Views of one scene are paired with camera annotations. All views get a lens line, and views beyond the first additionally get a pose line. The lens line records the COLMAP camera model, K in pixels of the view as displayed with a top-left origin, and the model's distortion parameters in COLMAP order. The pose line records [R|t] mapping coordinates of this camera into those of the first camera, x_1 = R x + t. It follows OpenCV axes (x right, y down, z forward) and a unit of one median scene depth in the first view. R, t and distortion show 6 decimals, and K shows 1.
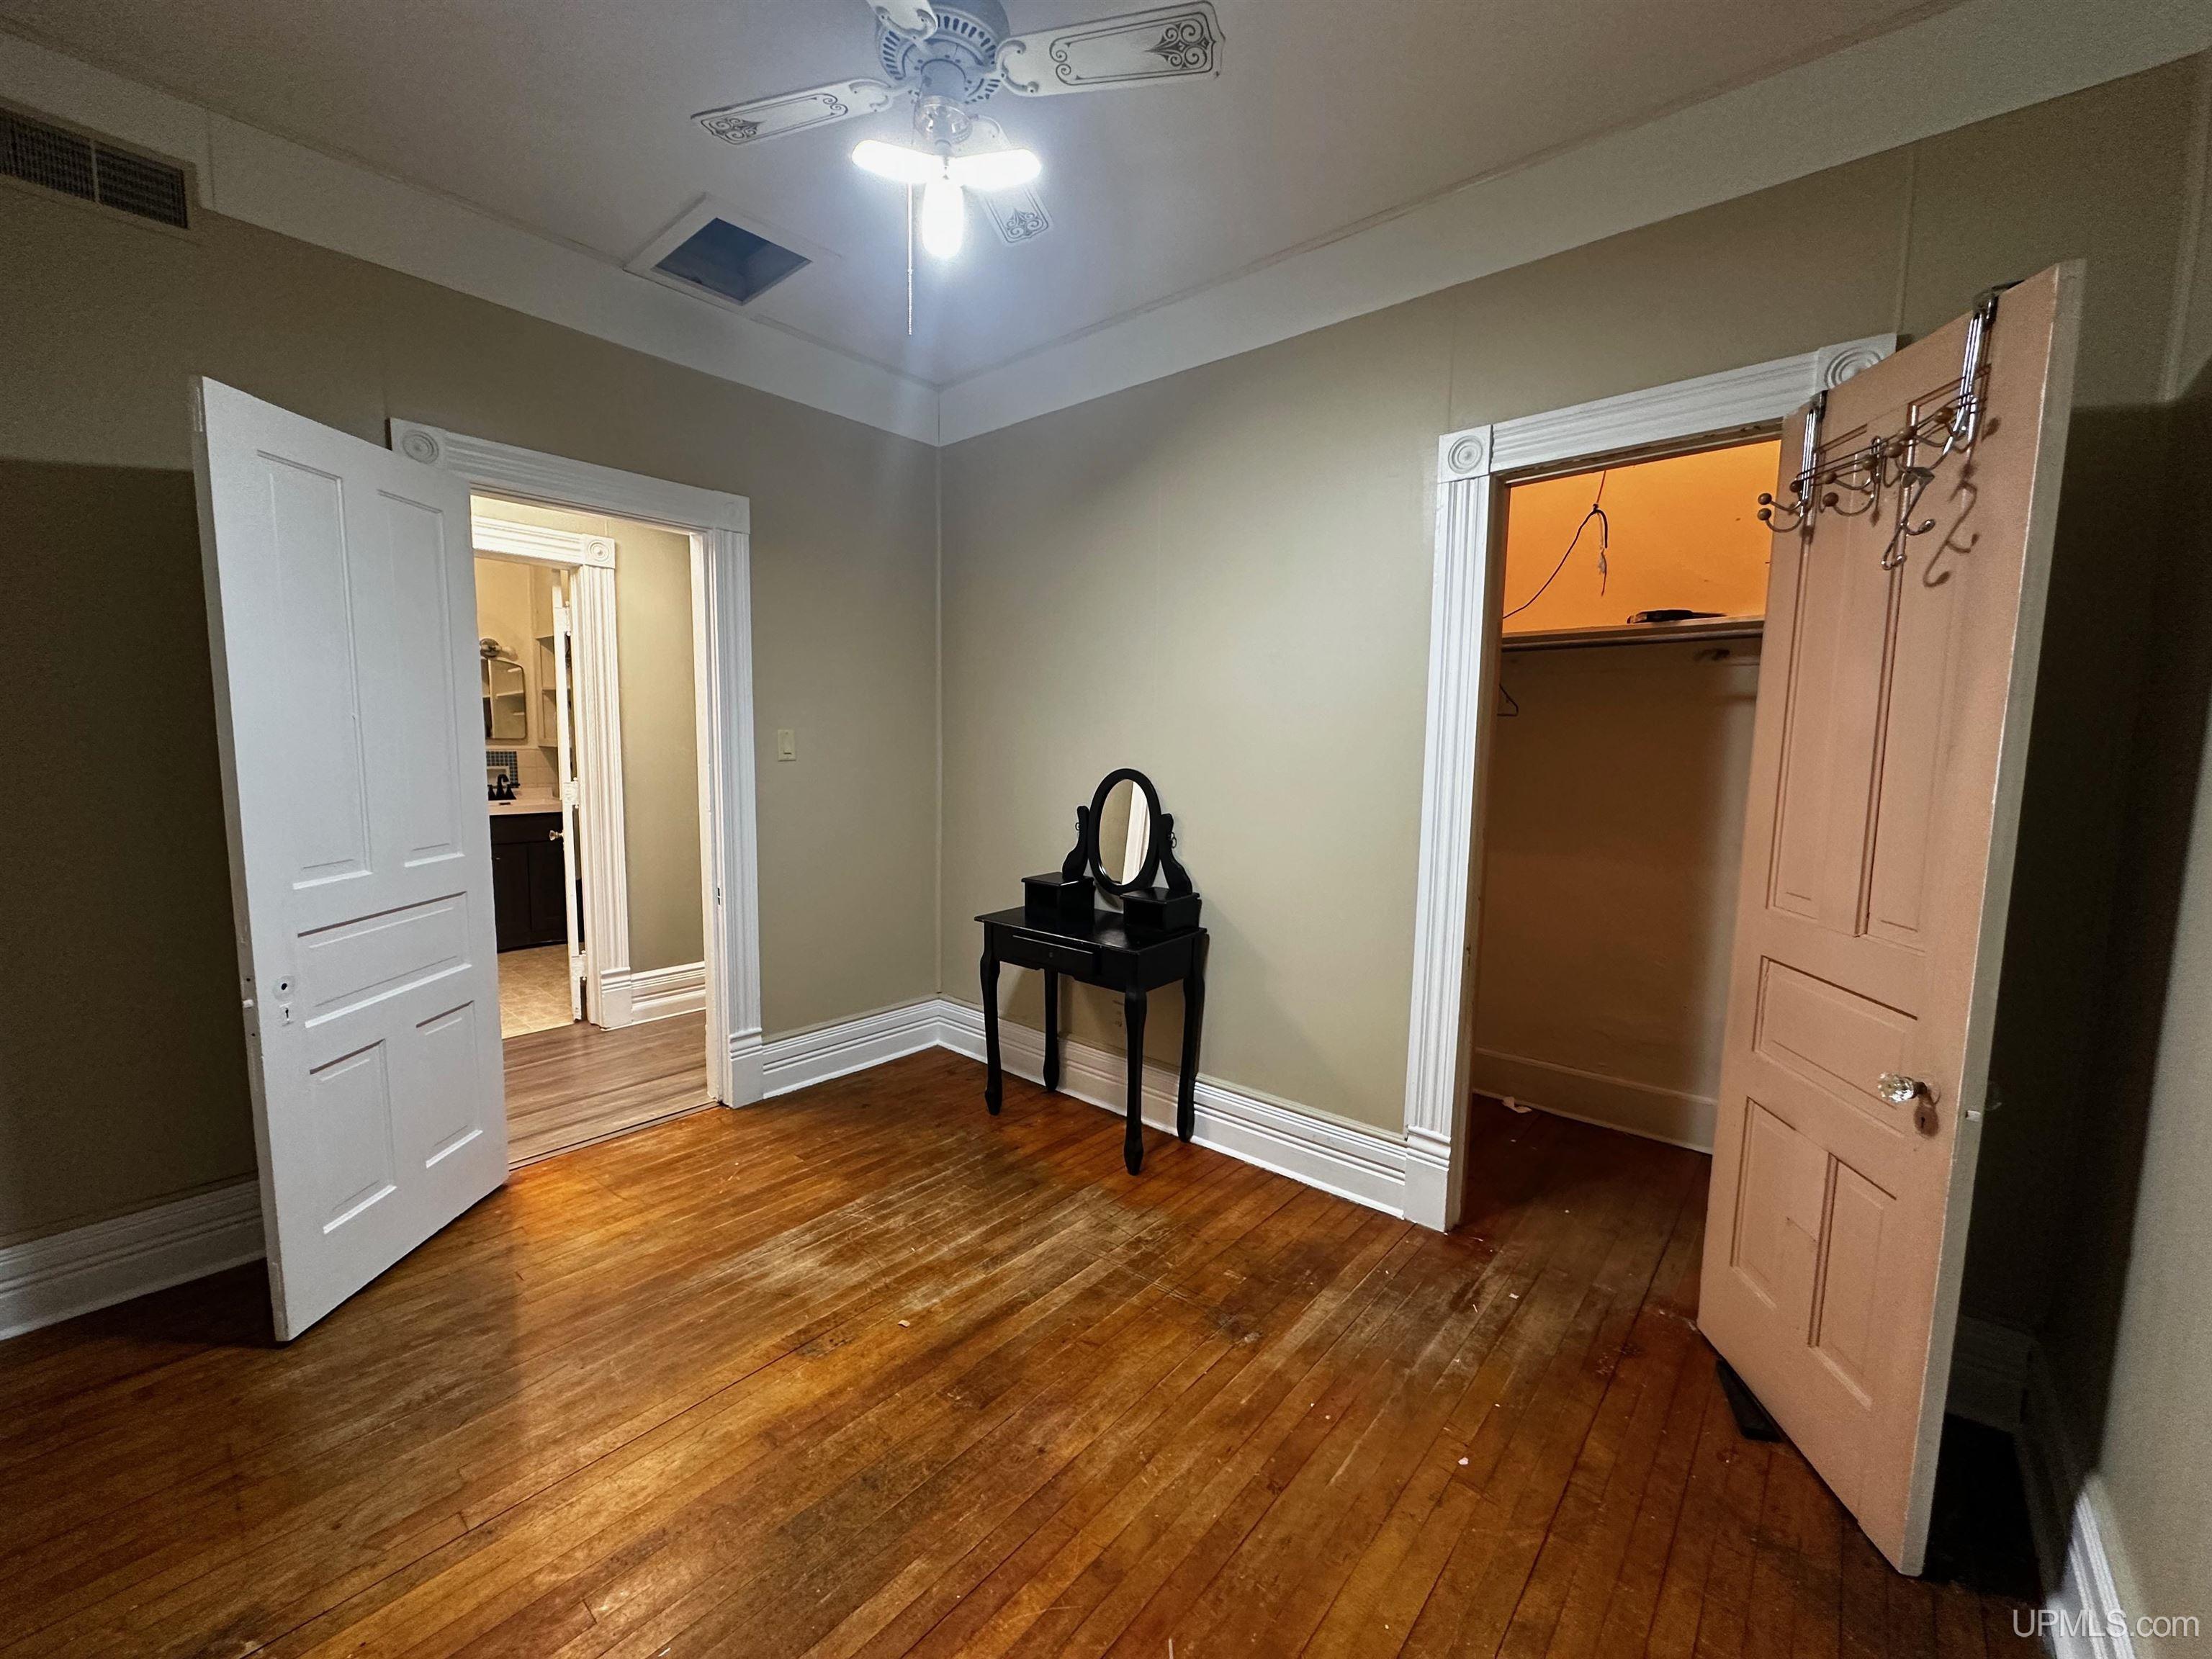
lens RADIAL K [[880.3, 0, 1106.9], [0, 880.3, 822.2], [0, 0, 1]] dist [-0.001617, 0.000130]
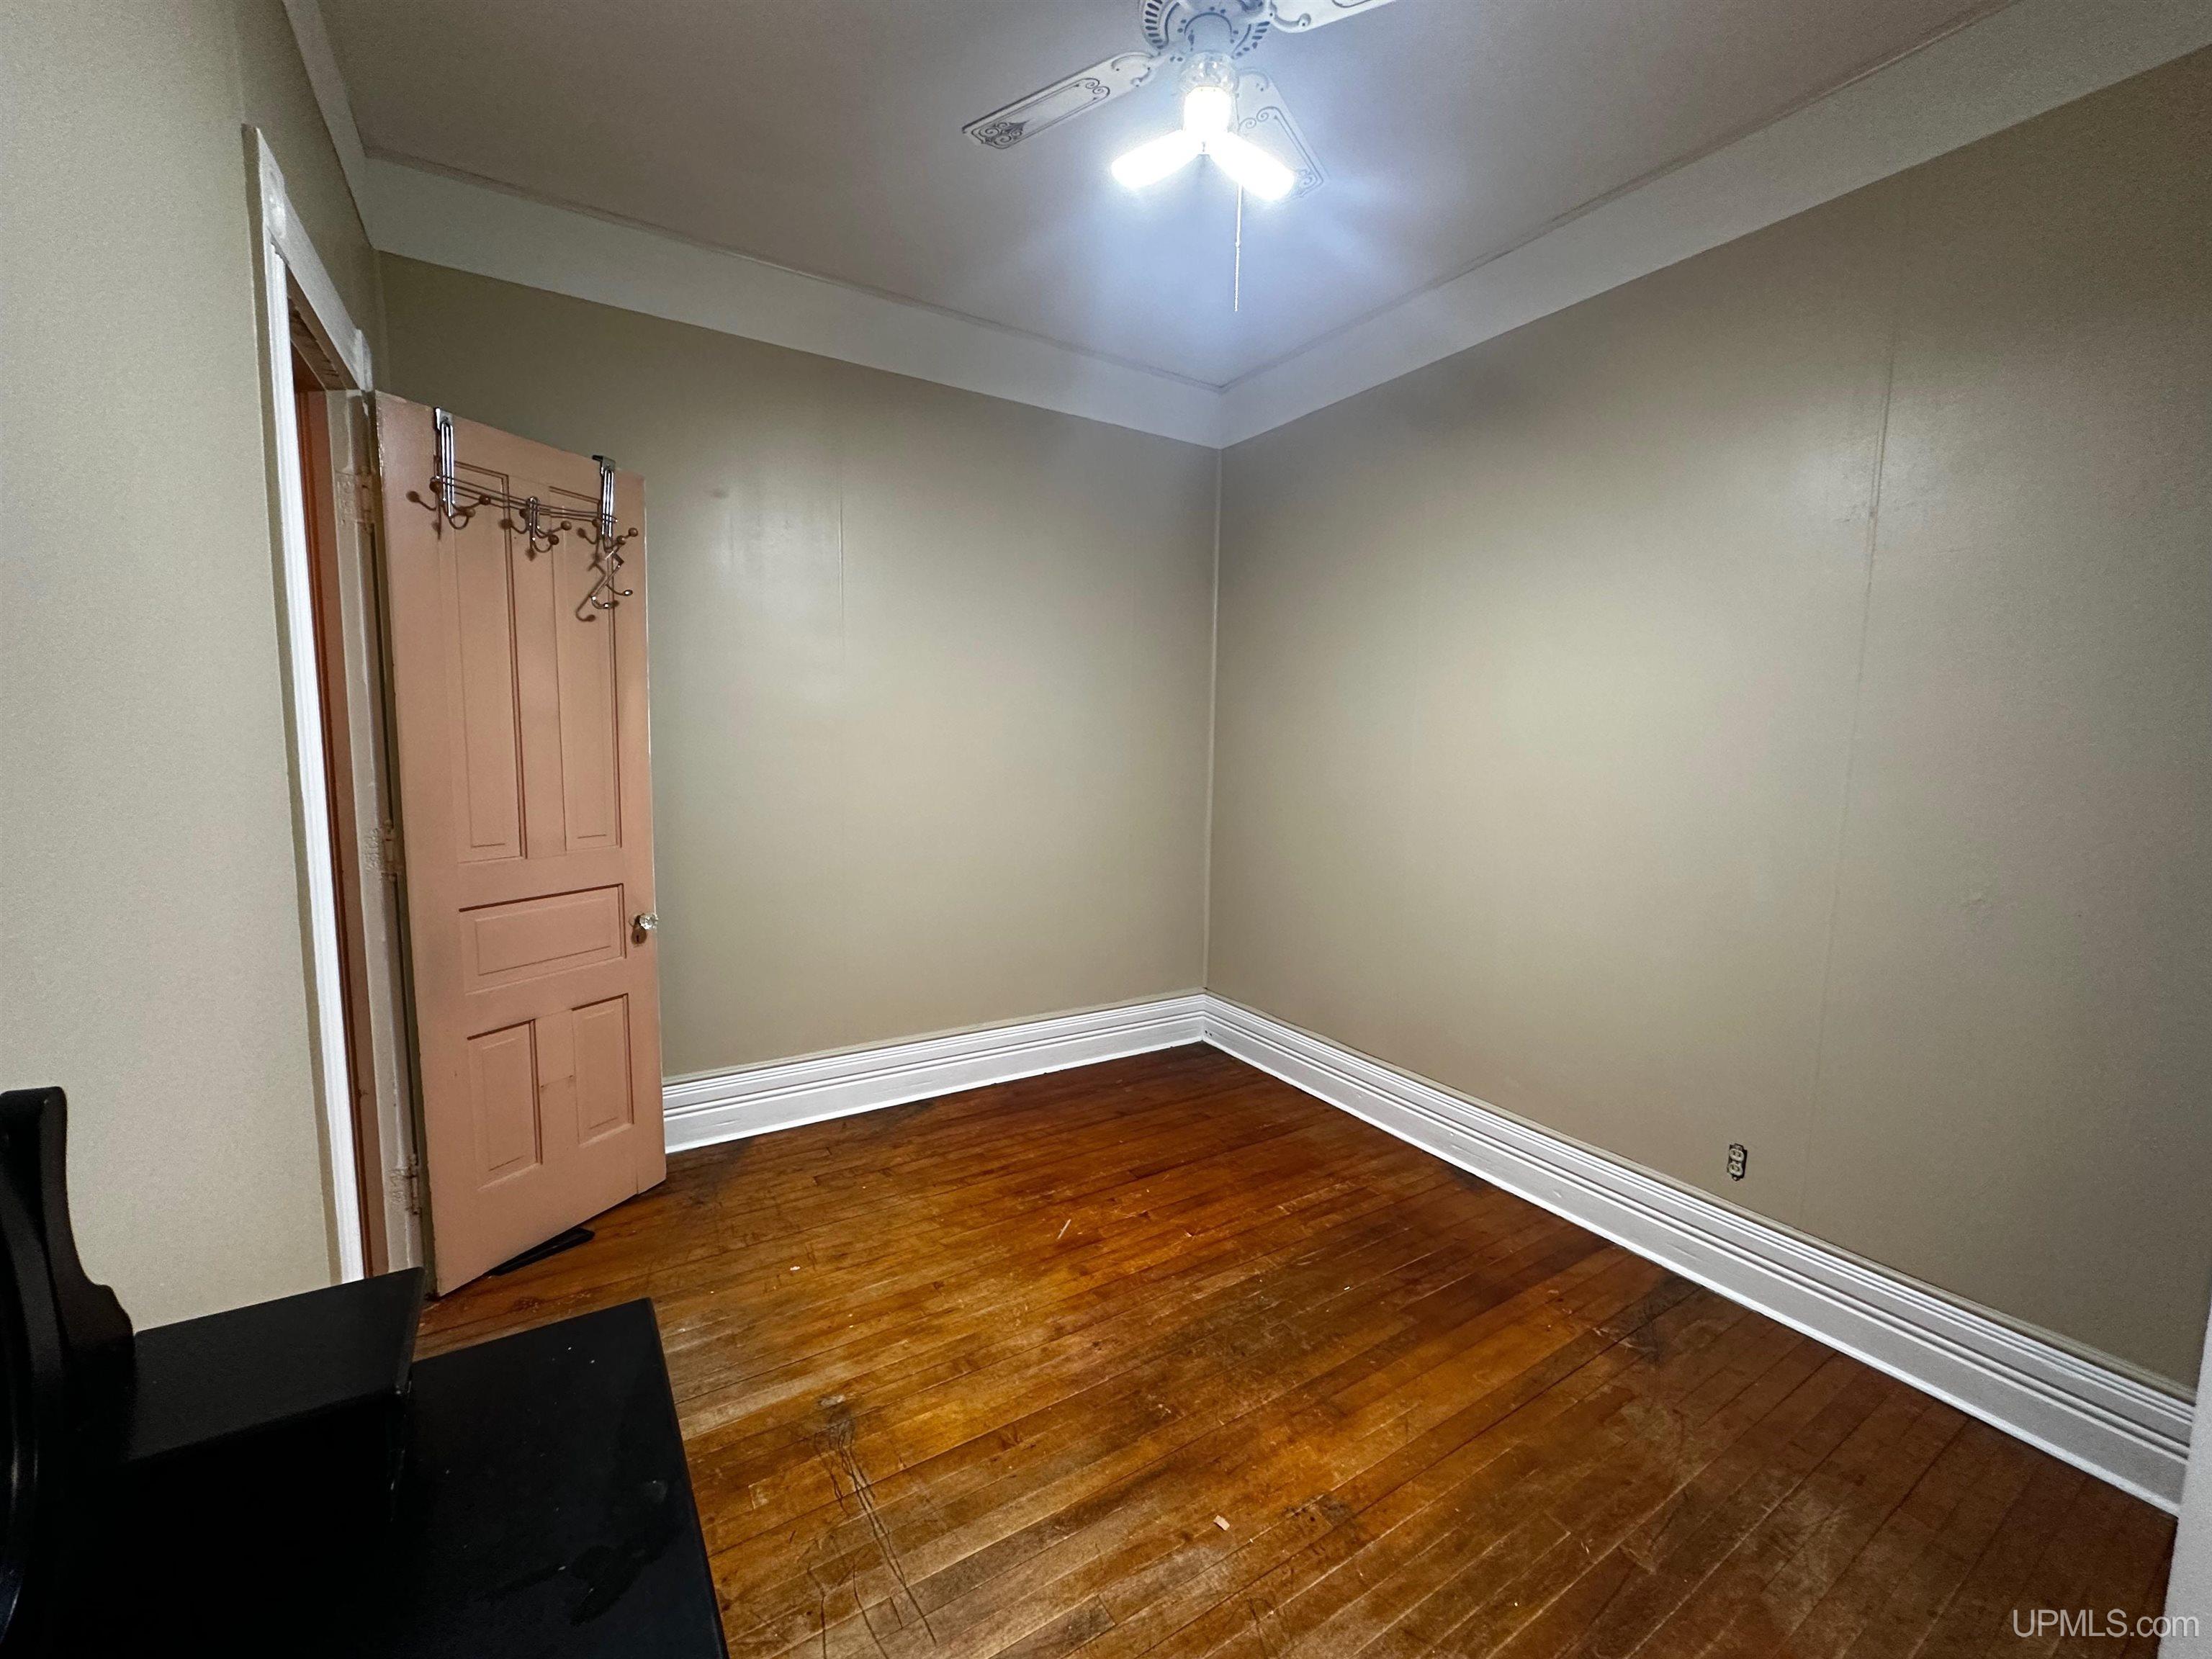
lens RADIAL K [[880.3, 0, 1106.9], [0, 880.3, 822.2], [0, 0, 1]] dist [-0.001617, 0.000130]
pose [[-0.954180, -0.060991, 0.292951, -0.360947], [-0.000257, 0.979174, 0.203022, -0.187530], [-0.299232, 0.193644, -0.934324, 1.816147]]
